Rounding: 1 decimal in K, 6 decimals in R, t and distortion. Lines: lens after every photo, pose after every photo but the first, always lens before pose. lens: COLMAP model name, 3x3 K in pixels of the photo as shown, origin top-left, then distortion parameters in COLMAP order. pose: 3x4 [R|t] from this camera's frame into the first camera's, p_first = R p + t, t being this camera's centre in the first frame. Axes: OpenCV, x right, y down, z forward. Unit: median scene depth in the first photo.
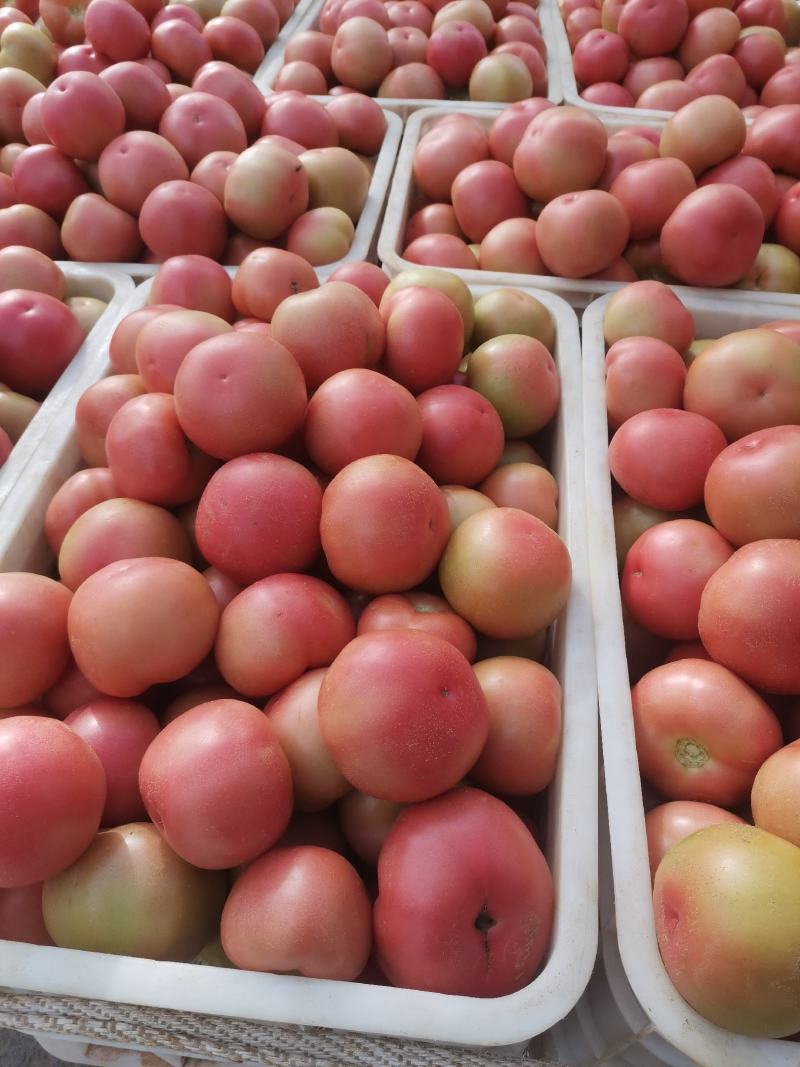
lens RADIAL K [[794.6, 0, 400.0], [0, 794.6, 533.5], [0, 0, 1]] dist [-0.014078, -0.003514]
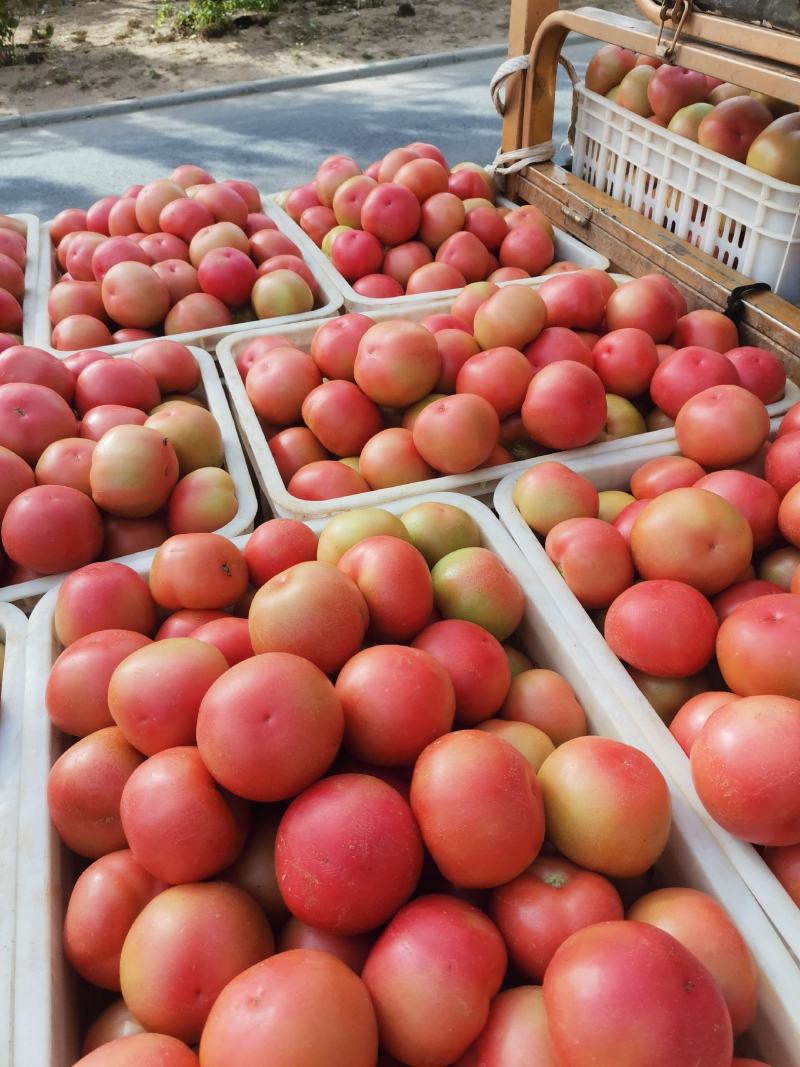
lens RADIAL K [[775.3, 0, 400.0], [0, 775.3, 533.5], [0, 0, 1]] dist [0.072563, 0.000421]
pose [[0.904355, -0.297192, 0.306298, -0.185227], [0.339006, 0.936222, -0.092539, -0.163710], [-0.259262, 0.187525, 0.947427, 0.046236]]
